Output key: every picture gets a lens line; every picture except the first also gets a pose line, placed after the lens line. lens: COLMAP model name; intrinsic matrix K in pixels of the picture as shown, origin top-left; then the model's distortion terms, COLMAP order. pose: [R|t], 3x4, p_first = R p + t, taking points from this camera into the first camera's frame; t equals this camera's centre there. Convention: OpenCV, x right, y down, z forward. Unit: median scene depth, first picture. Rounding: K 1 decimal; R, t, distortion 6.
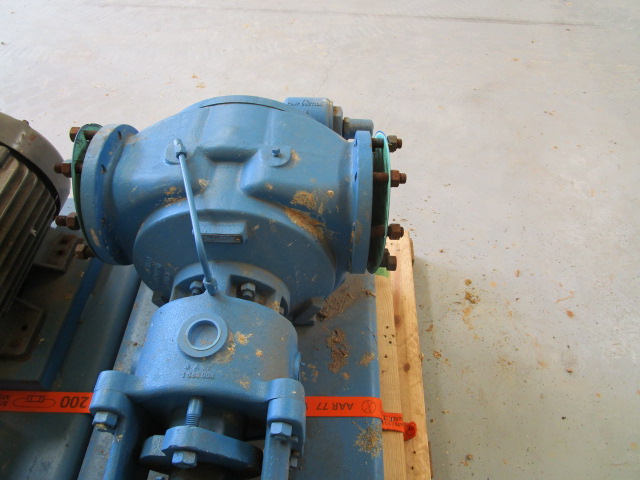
lens RADIAL K [[451.2, 0, 319.9], [0, 451.2, 237.9], [0, 0, 1]] dist [-0.004374, -0.003675]
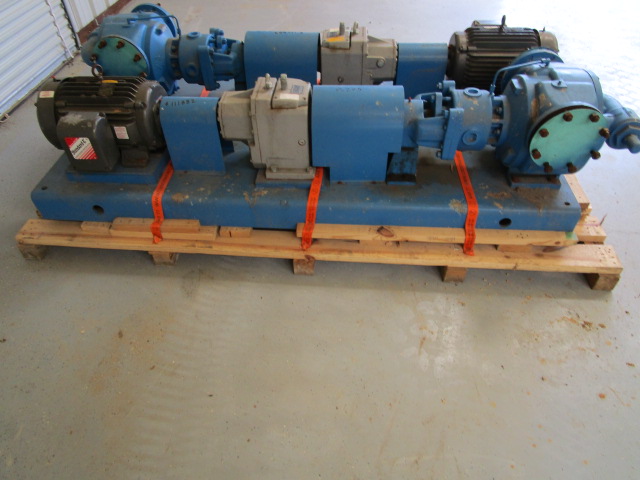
lens RADIAL K [[451.2, 0, 320.9], [0, 451.2, 241.0], [0, 0, 1]] dist [-0.004374, -0.003675]
pose [[-0.049447, 0.693530, -0.718729, 1.223430], [-0.764002, 0.437239, 0.474471, 0.002539], [0.643316, 0.572572, 0.508238, -0.269228]]
